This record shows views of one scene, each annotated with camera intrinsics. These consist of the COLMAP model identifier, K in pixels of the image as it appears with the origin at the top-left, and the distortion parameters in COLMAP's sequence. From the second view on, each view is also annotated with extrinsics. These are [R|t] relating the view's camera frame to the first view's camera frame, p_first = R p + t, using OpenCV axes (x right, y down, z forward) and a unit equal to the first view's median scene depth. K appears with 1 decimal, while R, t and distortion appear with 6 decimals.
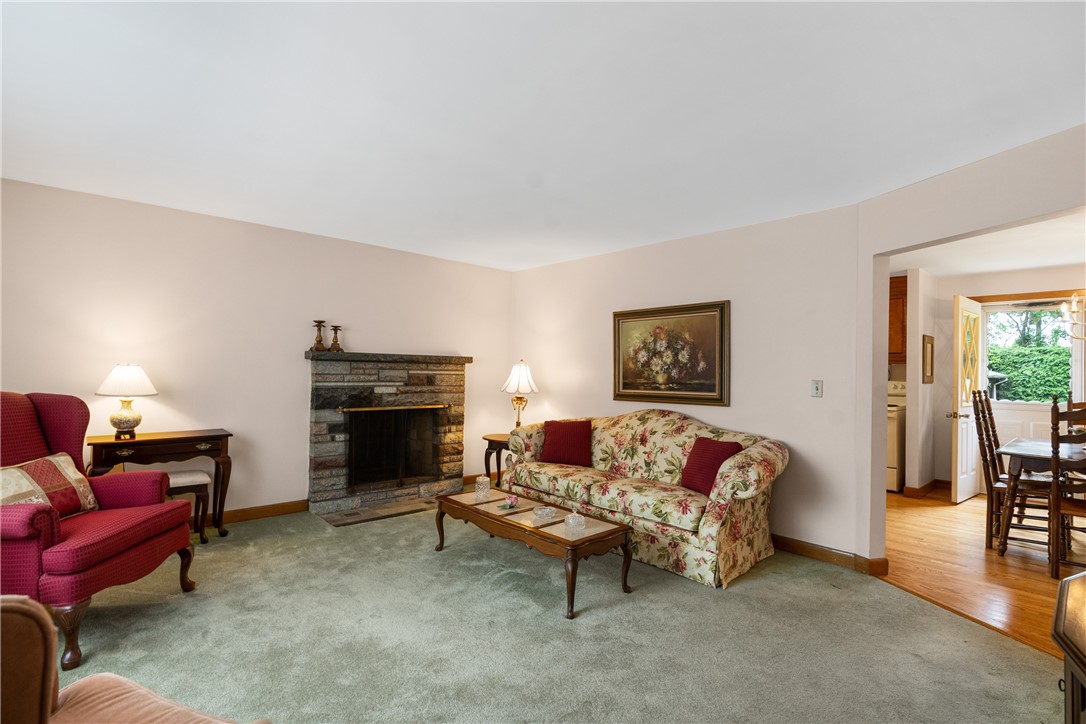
lens RADIAL K [[511.6, 0, 543.0], [0, 511.6, 362.0], [0, 0, 1]] dist [0.000083, 0.000084]
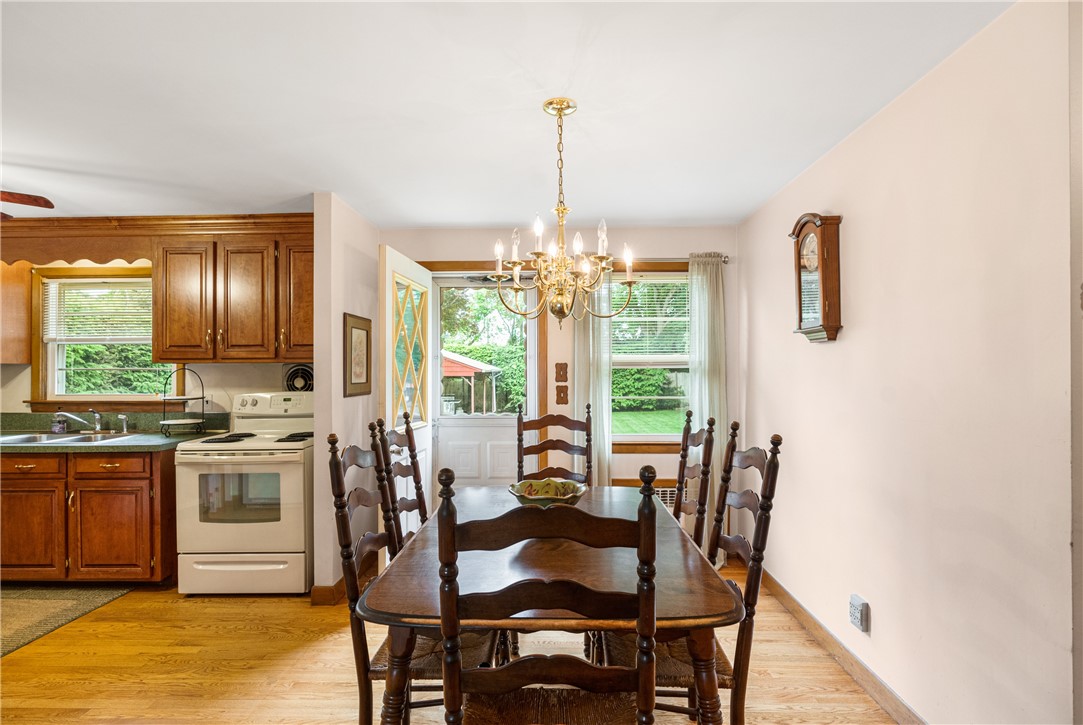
lens RADIAL K [[510.2, 0, 541.5], [0, 510.2, 362.5], [0, 0, 1]] dist [0.000083, 0.000084]
pose [[0.695534, -0.008060, 0.718448, 0.475366], [0.001673, 0.999953, 0.009599, -0.002587], [-0.718491, -0.005475, 0.695514, 0.431320]]
